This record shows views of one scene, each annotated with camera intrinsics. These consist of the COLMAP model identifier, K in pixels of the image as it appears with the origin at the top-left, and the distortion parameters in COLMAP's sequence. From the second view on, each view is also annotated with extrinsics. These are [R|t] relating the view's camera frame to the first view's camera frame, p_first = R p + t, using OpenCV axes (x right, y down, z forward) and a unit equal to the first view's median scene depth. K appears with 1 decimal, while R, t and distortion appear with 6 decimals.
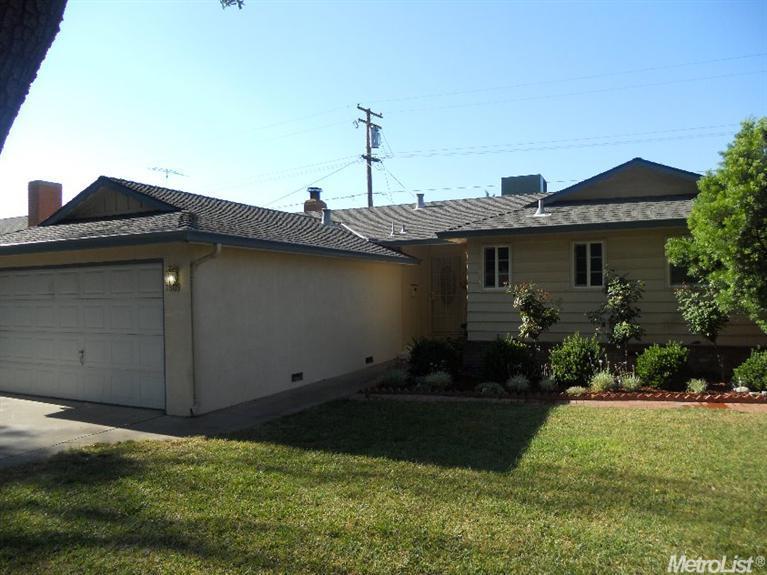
lens RADIAL K [[573.1, 0, 383.5], [0, 573.1, 287.5], [0, 0, 1]] dist [-0.088216, 0.003531]
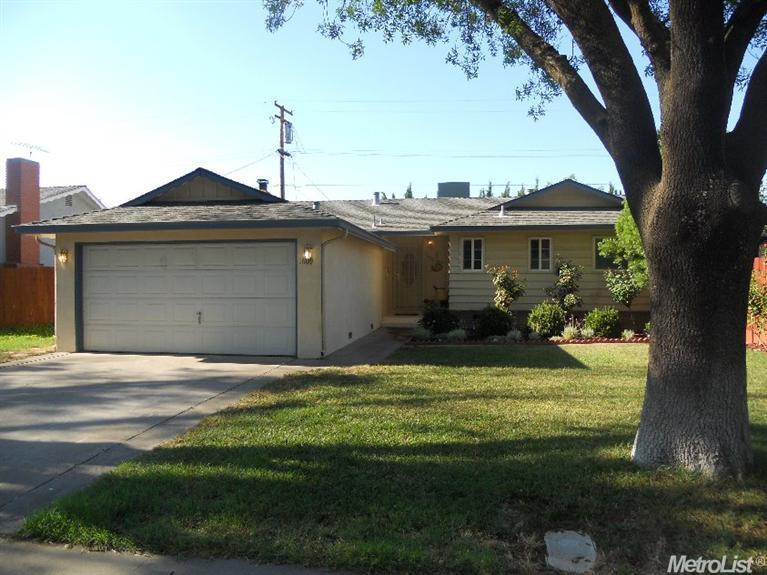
lens RADIAL K [[573.1, 0, 383.5], [0, 573.1, 287.5], [0, 0, 1]] dist [-0.088216, 0.003531]
pose [[0.958161, 0.011751, 0.285988, -0.420729], [-0.016173, 0.999783, 0.013104, 0.030010], [-0.285772, -0.017181, 0.958144, -0.237464]]
